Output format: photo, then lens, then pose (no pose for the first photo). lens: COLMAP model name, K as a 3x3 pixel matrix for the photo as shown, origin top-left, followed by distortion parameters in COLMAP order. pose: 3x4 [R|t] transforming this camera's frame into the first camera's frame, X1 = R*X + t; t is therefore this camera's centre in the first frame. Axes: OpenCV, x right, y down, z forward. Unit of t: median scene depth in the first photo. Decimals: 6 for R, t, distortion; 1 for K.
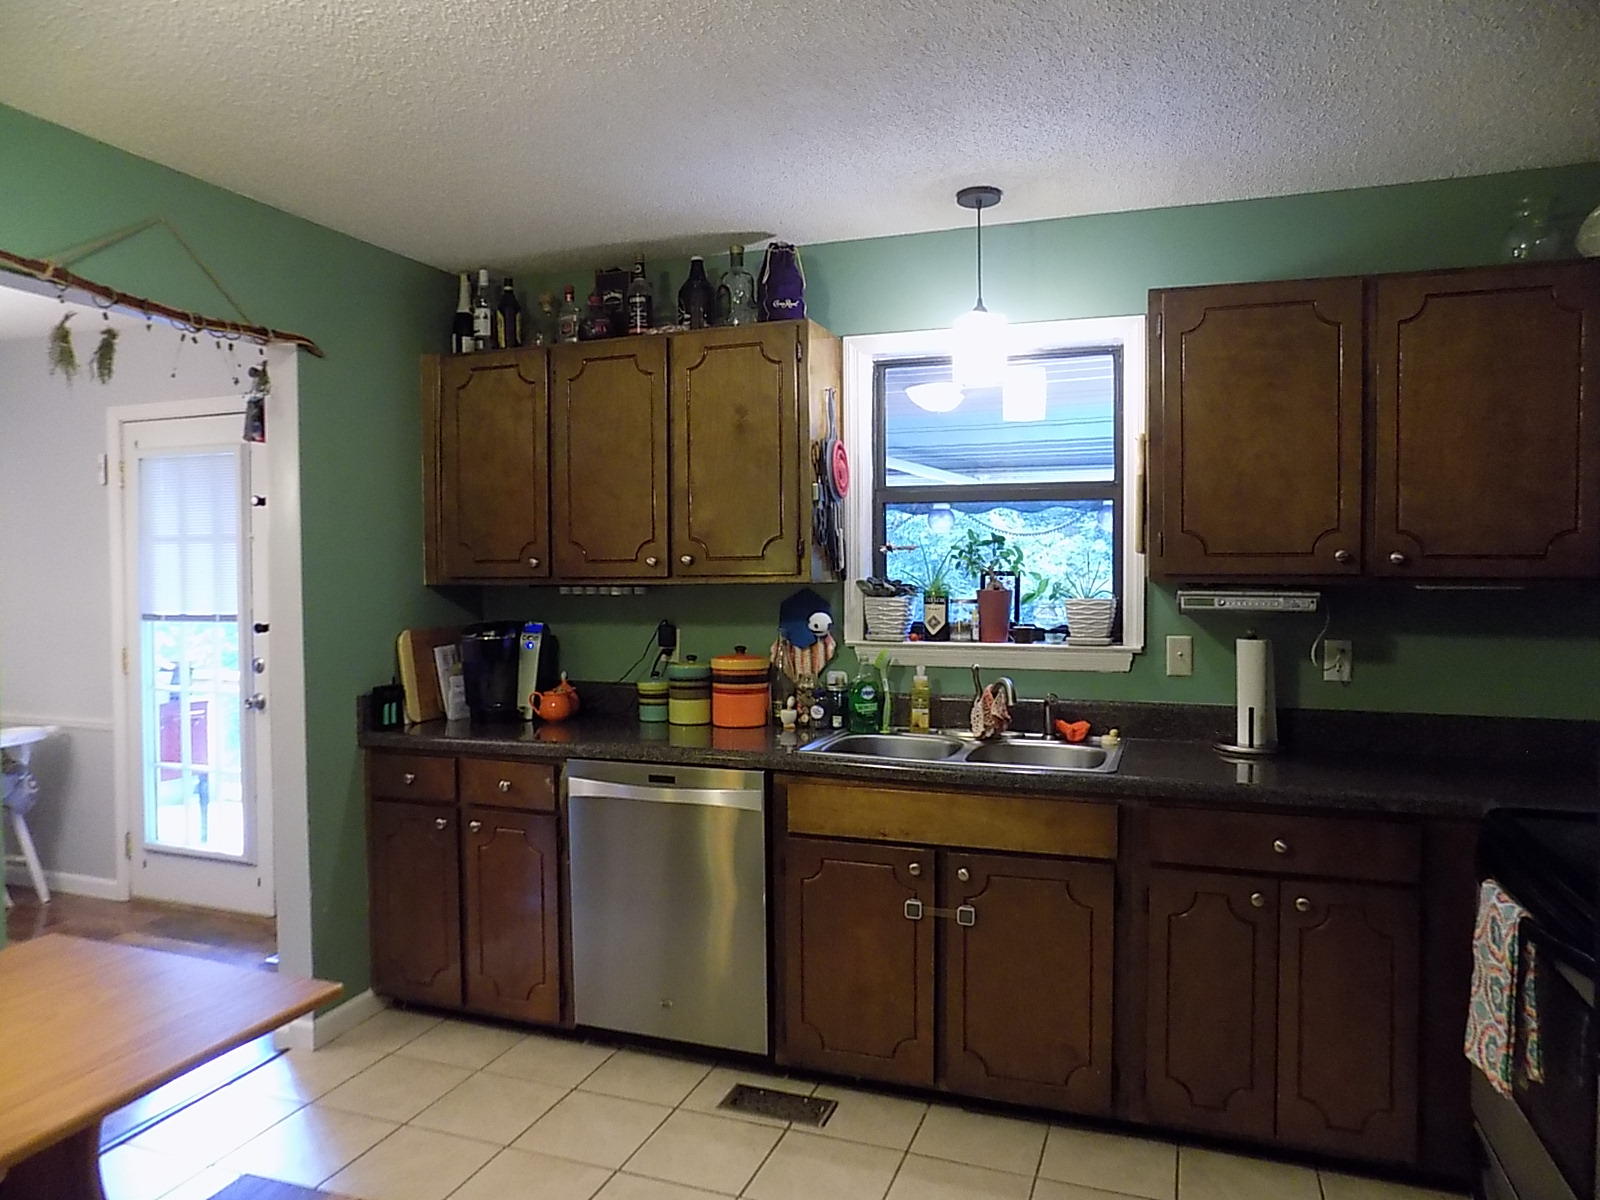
lens RADIAL K [[1080.8, 0, 805.3], [0, 1080.8, 590.6], [0, 0, 1]] dist [-0.075019, 0.078170]
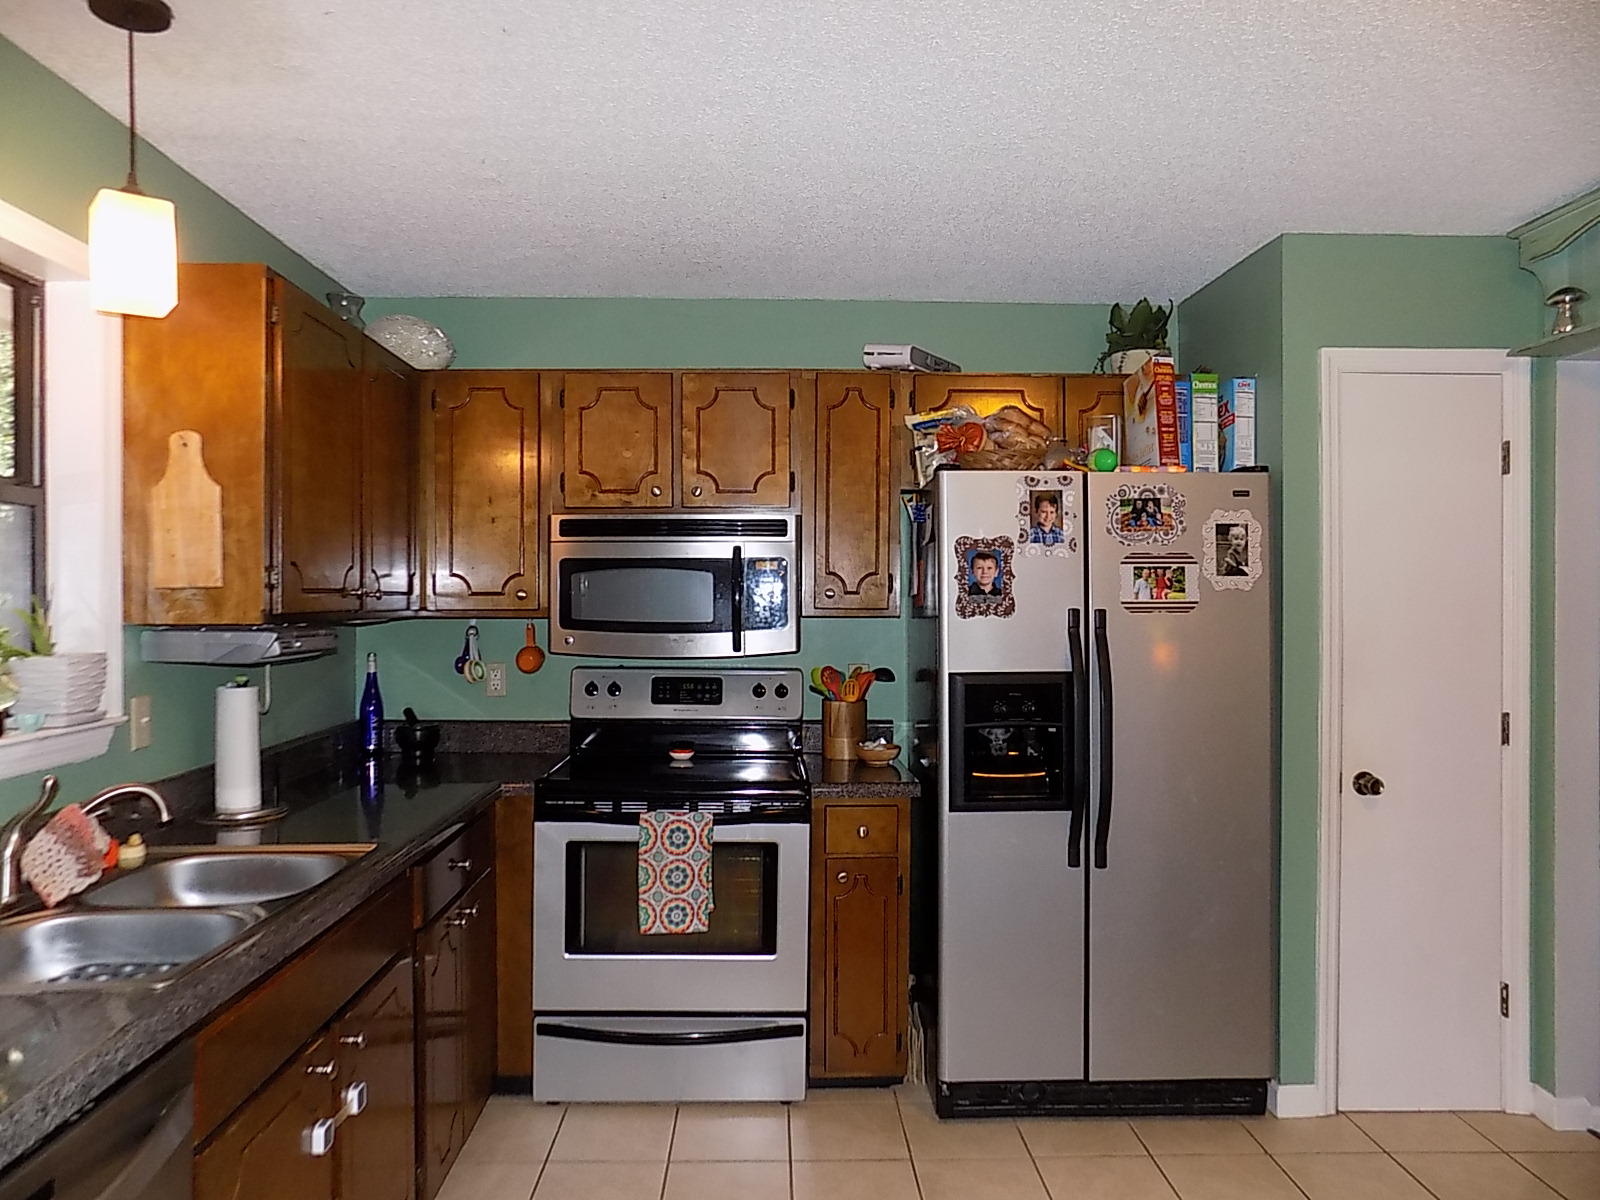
lens RADIAL K [[1080.8, 0, 805.3], [0, 1080.8, 590.6], [0, 0, 1]] dist [-0.075019, 0.078170]
pose [[-0.364645, 0.007974, 0.931112, -0.492988], [0.027036, 0.999632, 0.002027, -0.020003], [-0.930754, 0.025913, -0.364727, 0.788019]]
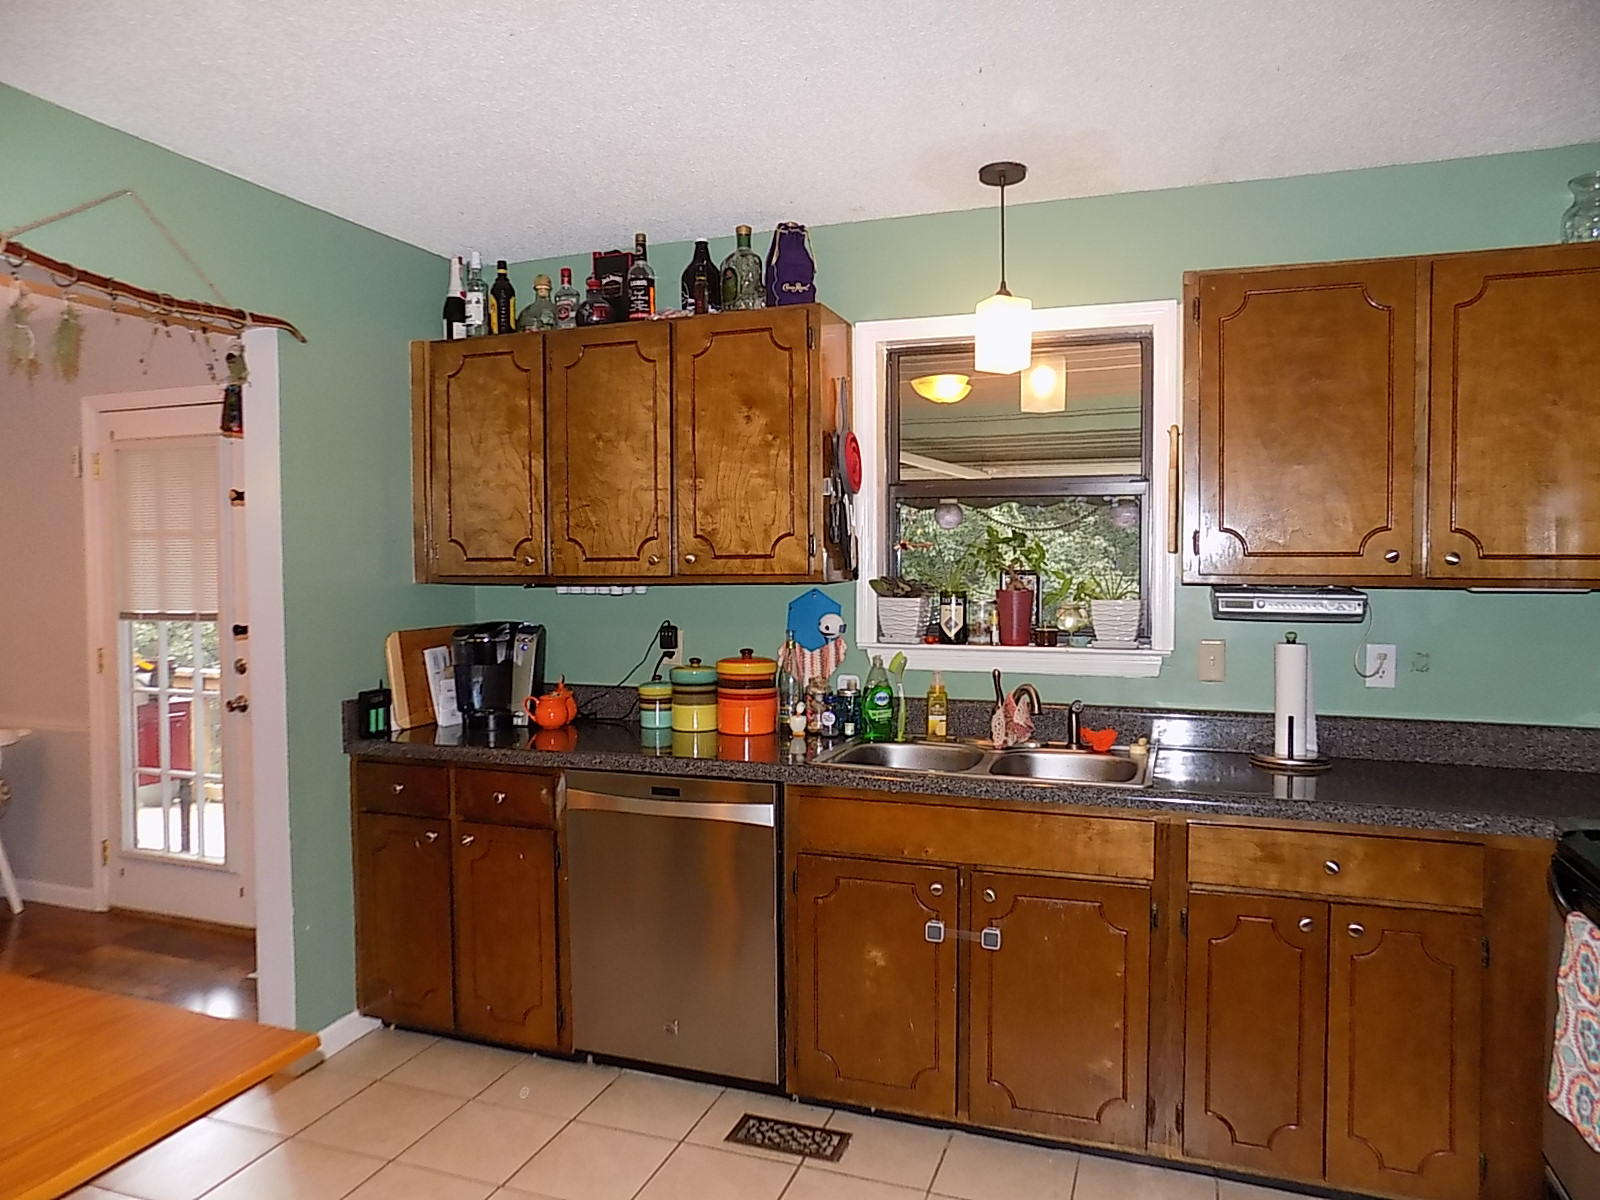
lens RADIAL K [[1080.8, 0, 805.3], [0, 1080.8, 590.6], [0, 0, 1]] dist [-0.075019, 0.078170]
pose [[0.999979, 0.001011, 0.006467, -0.015646], [-0.001053, 0.999979, 0.006372, -0.006125], [-0.006460, -0.006379, 0.999959, 0.052544]]
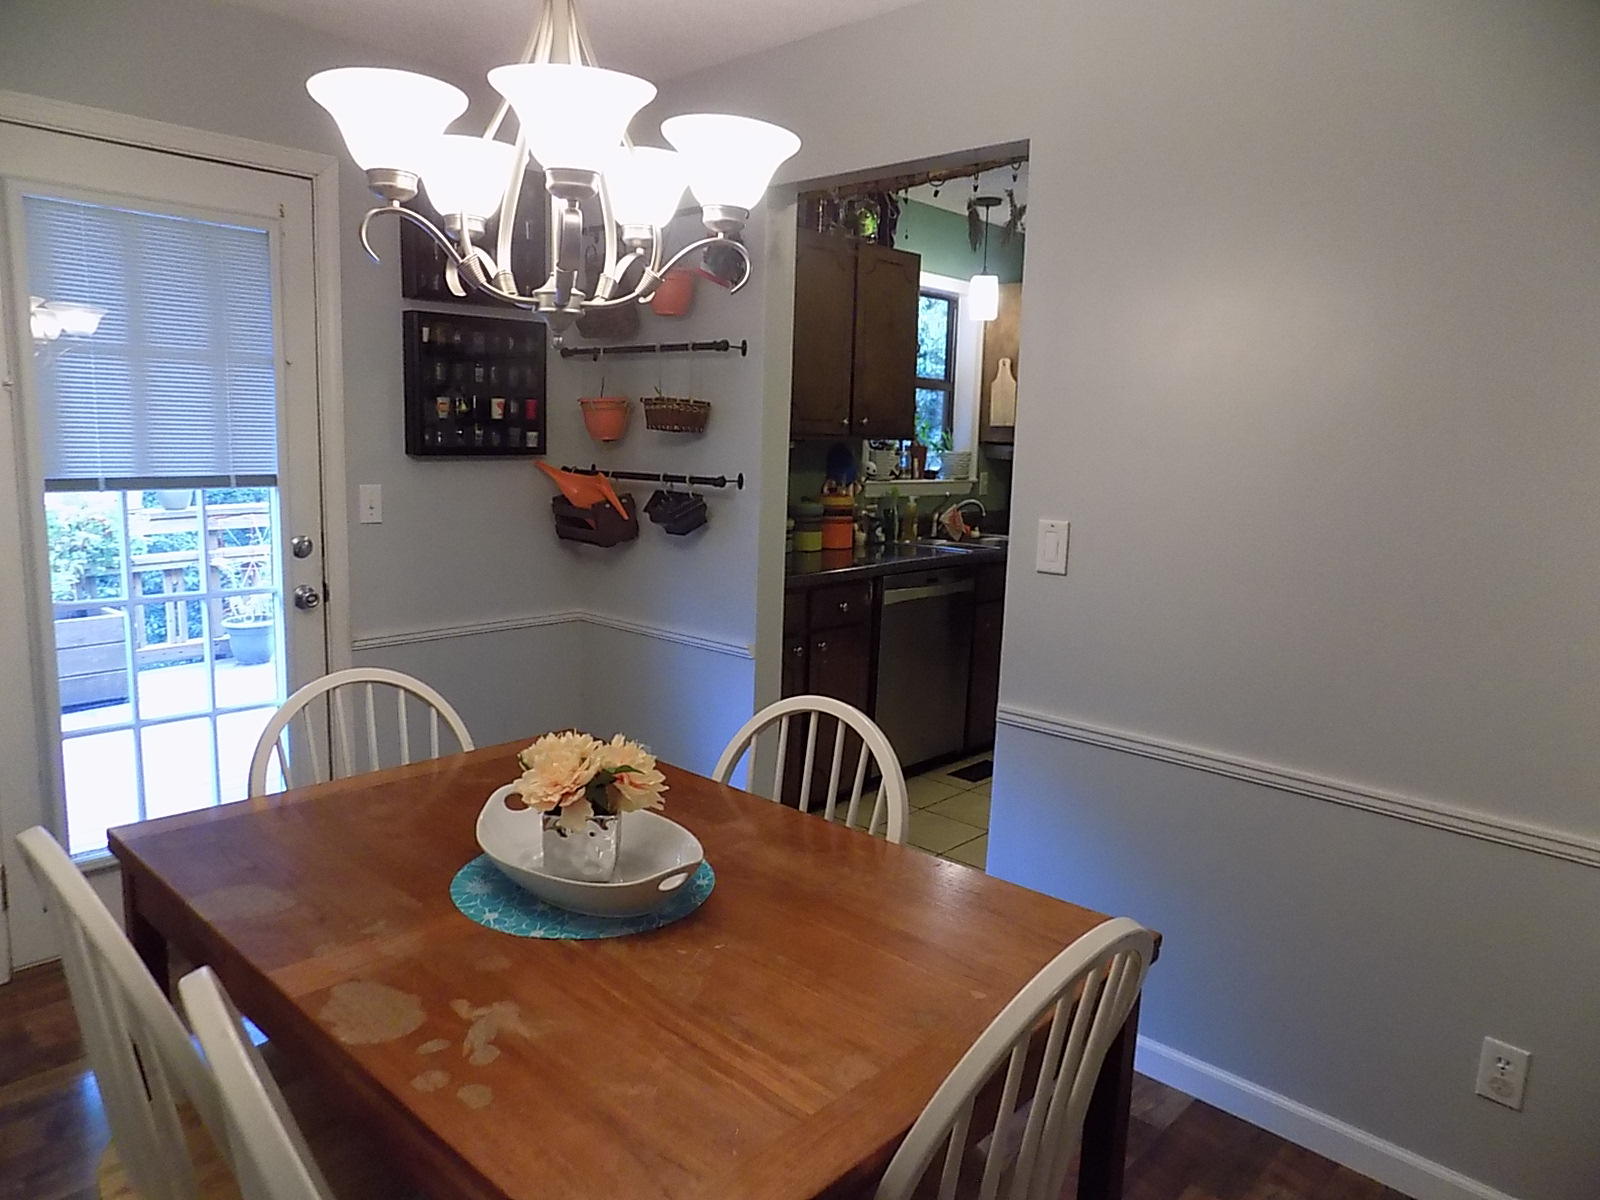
lens RADIAL K [[1080.8, 0, 805.3], [0, 1080.8, 590.6], [0, 0, 1]] dist [-0.075019, 0.078170]
pose [[0.392697, -0.118577, 0.911991, -1.336158], [-0.012115, 0.990900, 0.134053, 0.000045], [-0.919588, -0.063691, 0.387687, 0.537024]]
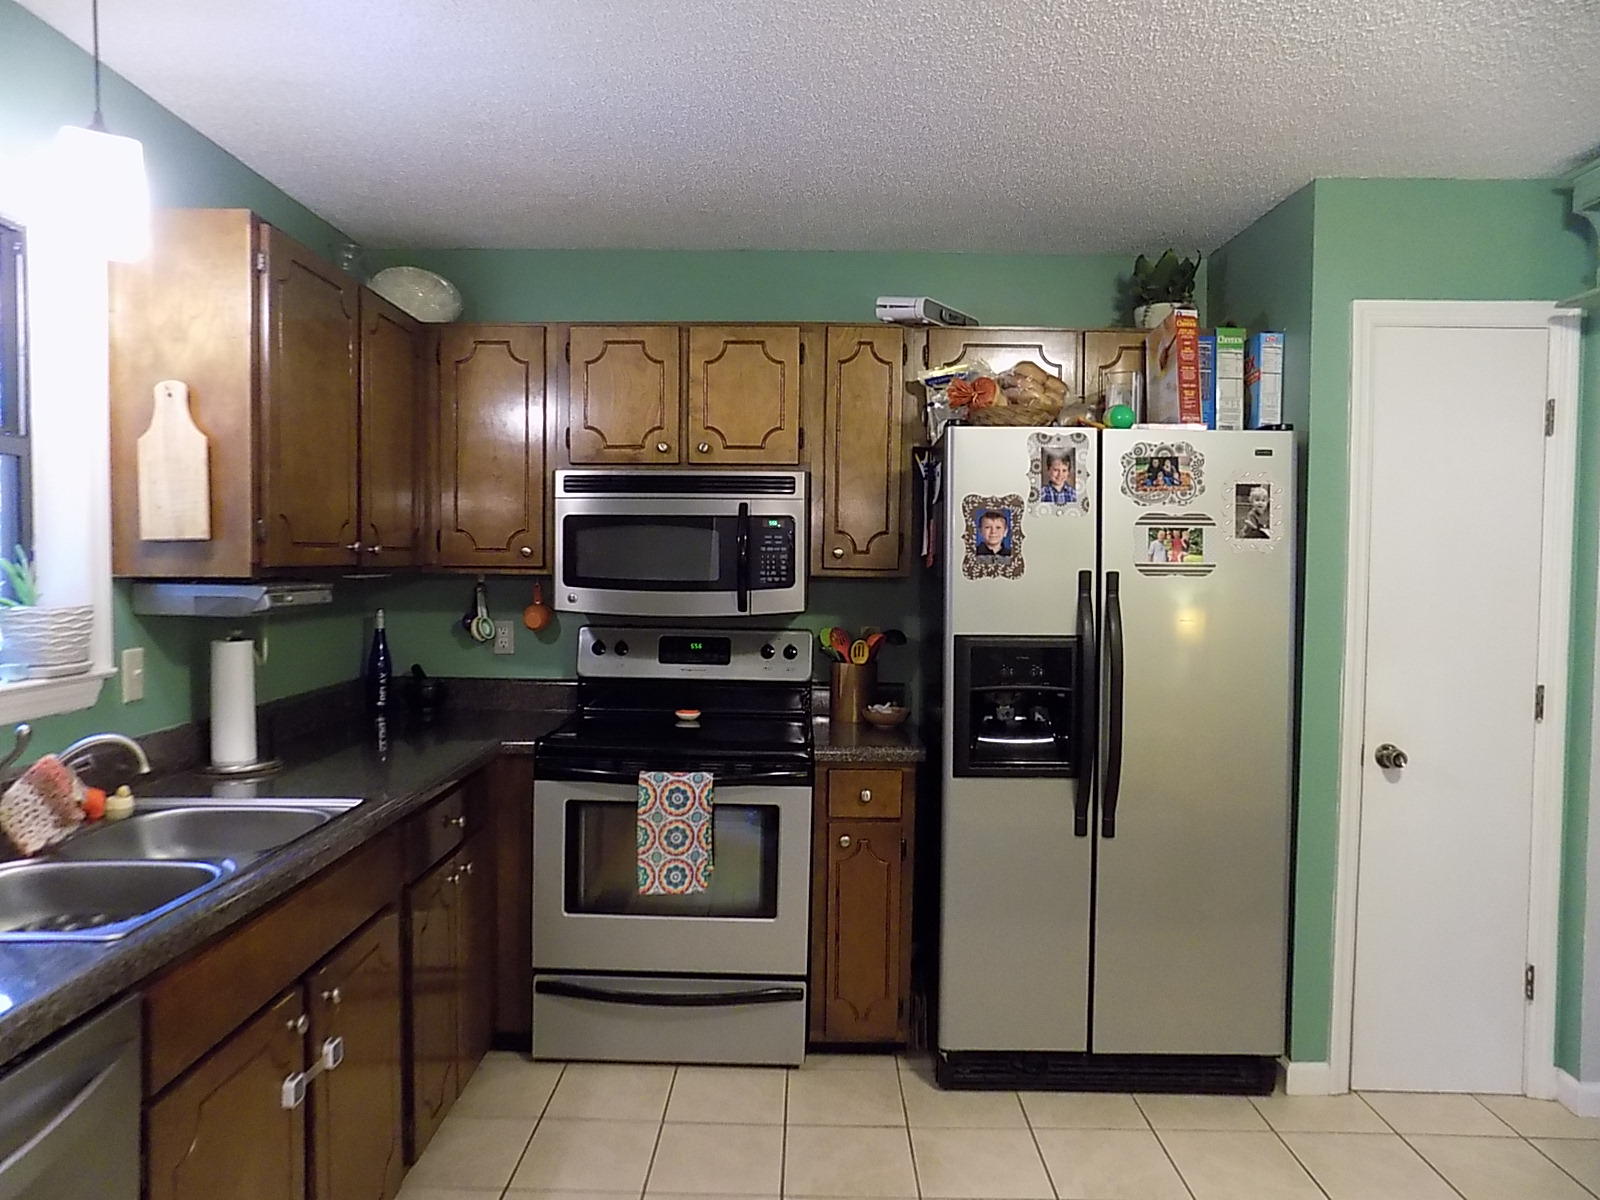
lens RADIAL K [[1080.8, 0, 805.3], [0, 1080.8, 590.6], [0, 0, 1]] dist [-0.075019, 0.078170]
pose [[-0.328292, -0.027230, 0.944184, -0.484837], [0.017609, 0.999234, 0.034940, -0.015318], [-0.944412, 0.028096, -0.327561, 0.751505]]
